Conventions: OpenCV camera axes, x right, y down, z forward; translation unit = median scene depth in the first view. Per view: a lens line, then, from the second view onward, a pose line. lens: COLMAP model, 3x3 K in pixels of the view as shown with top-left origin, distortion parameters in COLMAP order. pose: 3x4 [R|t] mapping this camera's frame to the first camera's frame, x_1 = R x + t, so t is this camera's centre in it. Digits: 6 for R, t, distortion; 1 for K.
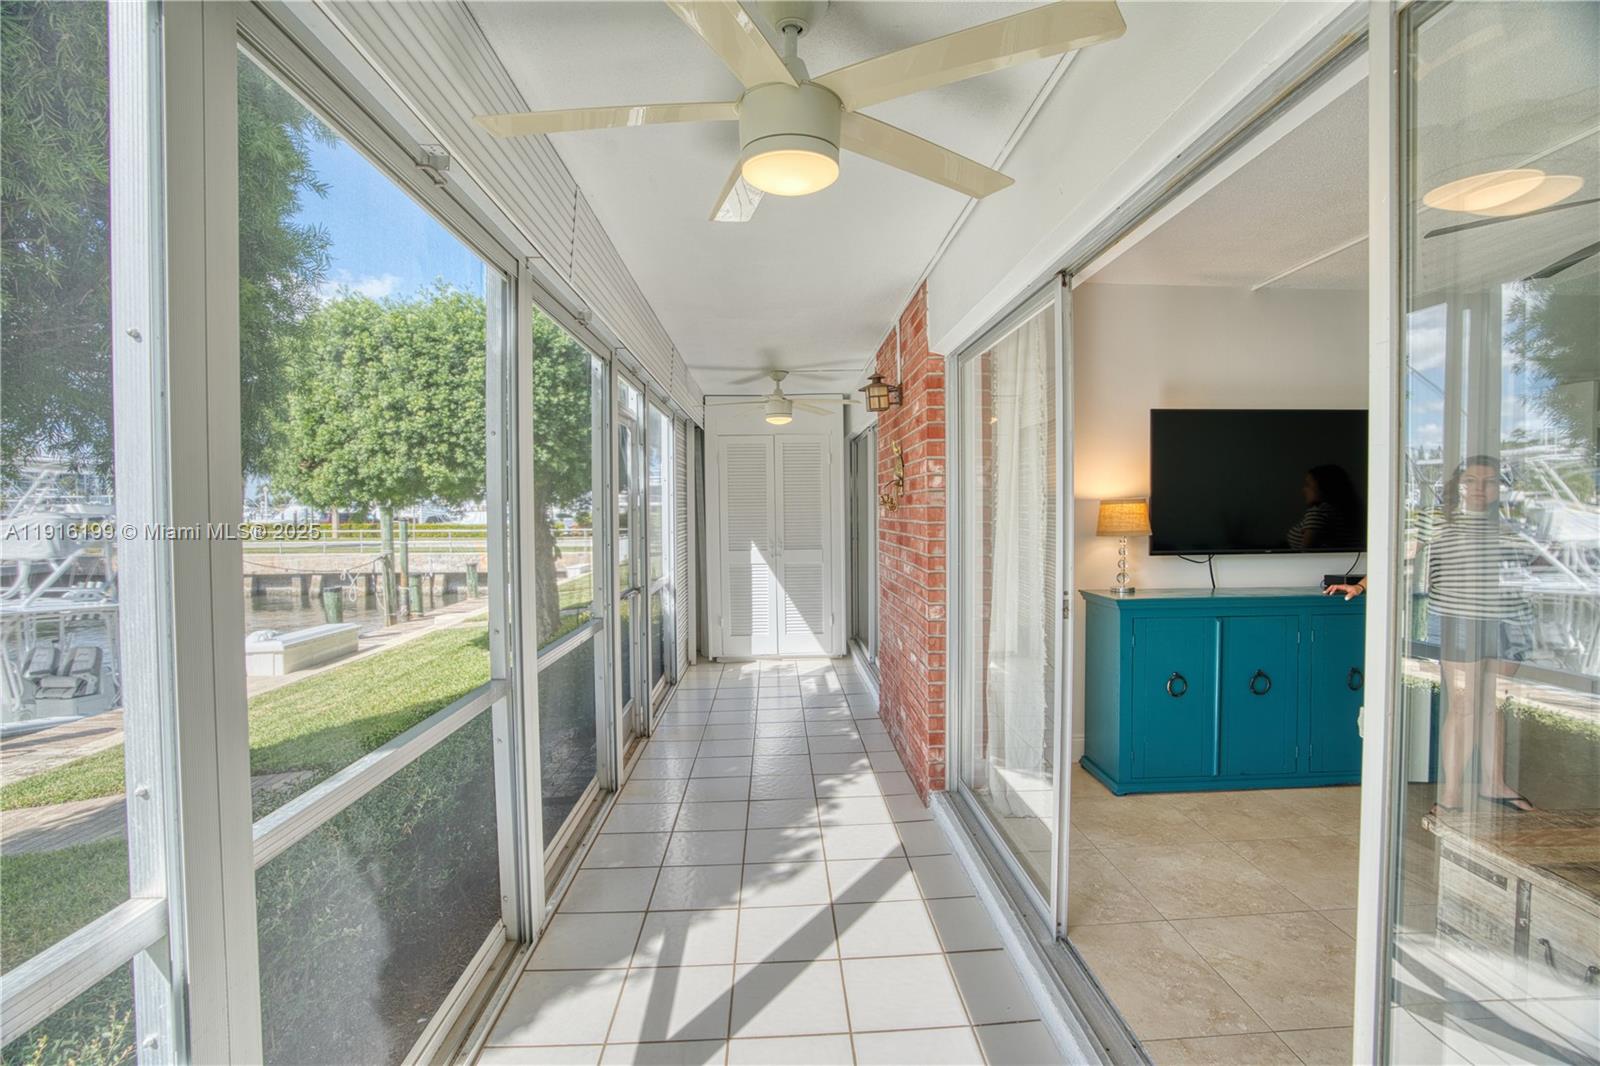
lens RADIAL K [[736.6, 0, 805.9], [0, 736.6, 527.5], [0, 0, 1]] dist [-0.077610, 0.033344]
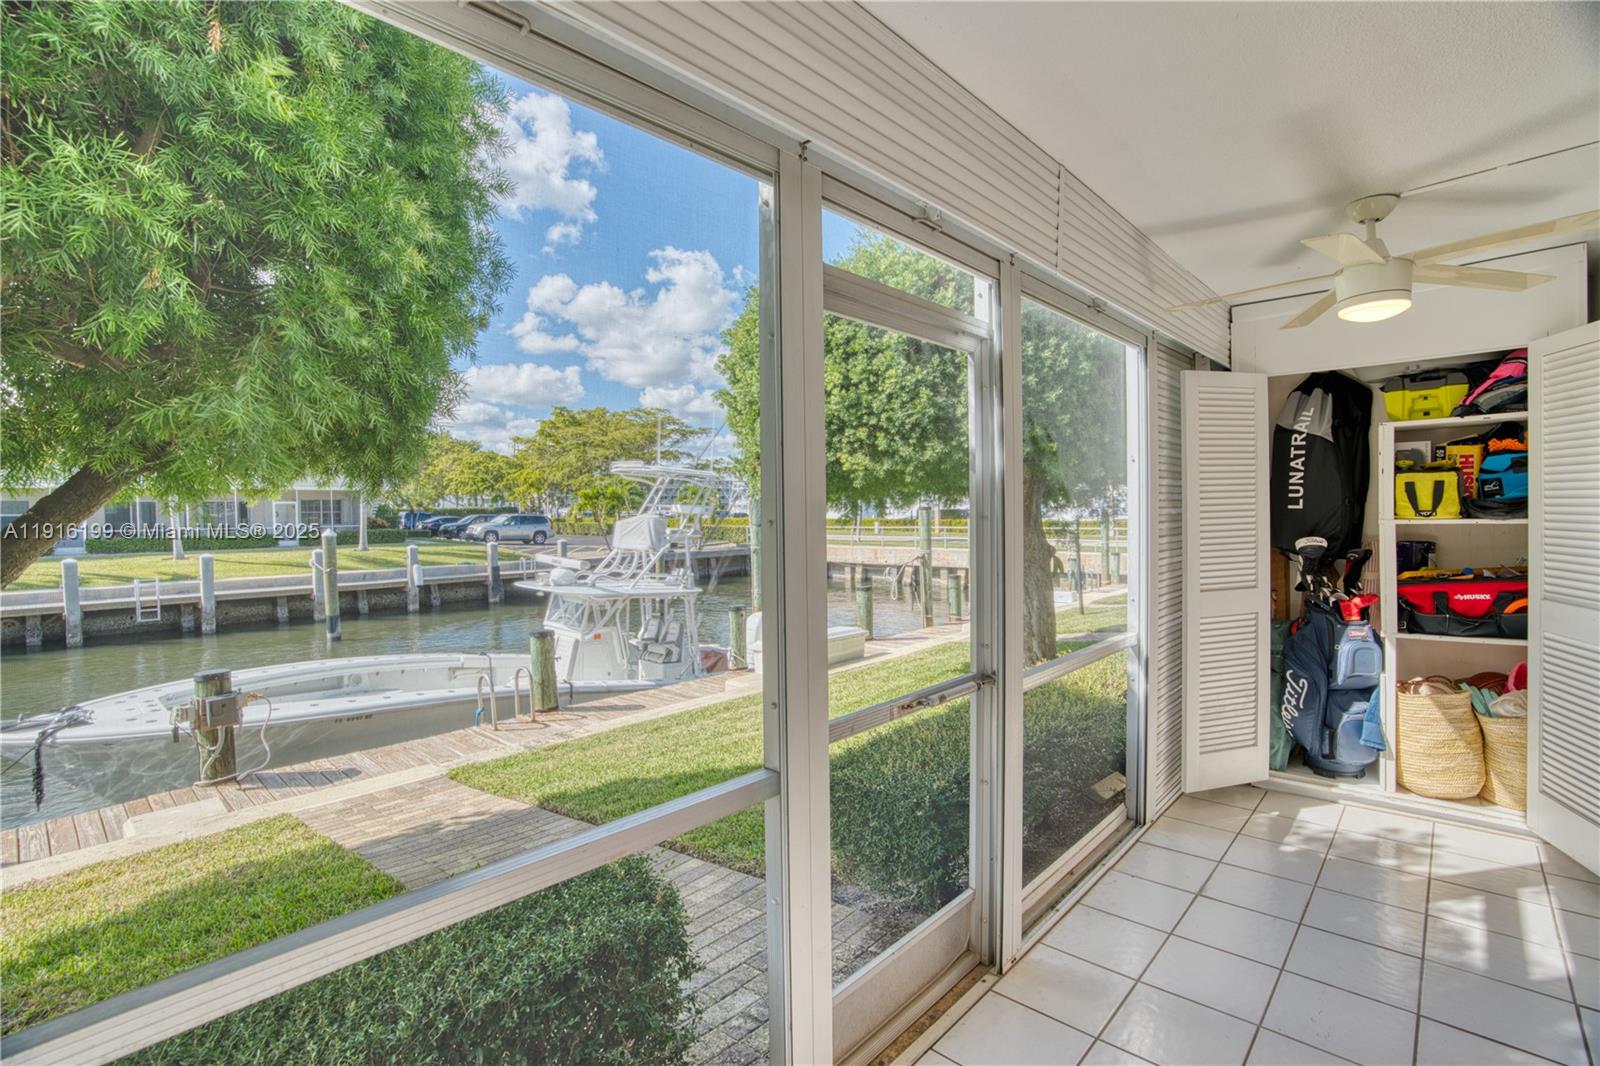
lens RADIAL K [[738.5, 0, 804.3], [0, 738.5, 528.2], [0, 0, 1]] dist [-0.068949, 0.028266]
pose [[0.702458, 0.012794, -0.711610, 0.025540], [-0.007149, 0.999915, 0.010920, -0.014988], [0.711689, -0.002584, 0.702490, 0.392243]]
